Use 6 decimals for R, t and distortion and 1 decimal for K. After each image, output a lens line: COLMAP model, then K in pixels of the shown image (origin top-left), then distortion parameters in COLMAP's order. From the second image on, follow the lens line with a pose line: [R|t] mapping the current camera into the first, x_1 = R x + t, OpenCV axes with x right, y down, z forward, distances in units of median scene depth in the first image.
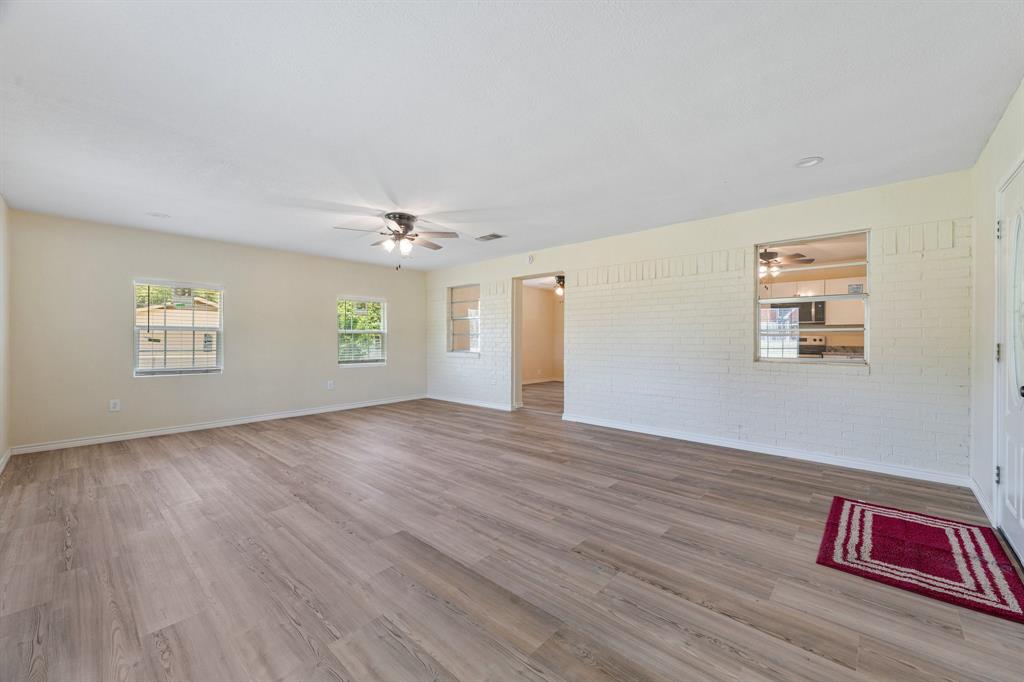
lens RADIAL K [[404.3, 0, 511.1], [0, 404.3, 338.2], [0, 0, 1]] dist [0.000560, 0.000419]
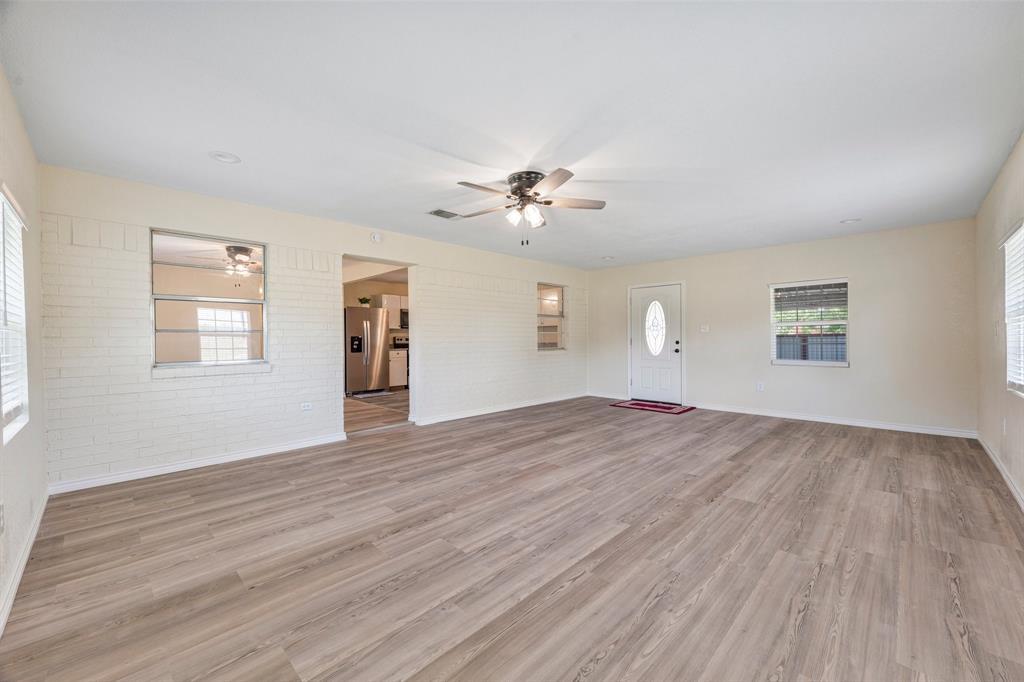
lens RADIAL K [[404.3, 0, 513.6], [0, 404.3, 341.8], [0, 0, 1]] dist [0.000560, 0.000419]
pose [[0.037194, -0.007861, 0.999277, -1.258898], [0.006202, 0.999952, 0.007636, 0.006683], [-0.999289, 0.005914, 0.037241, 1.204453]]
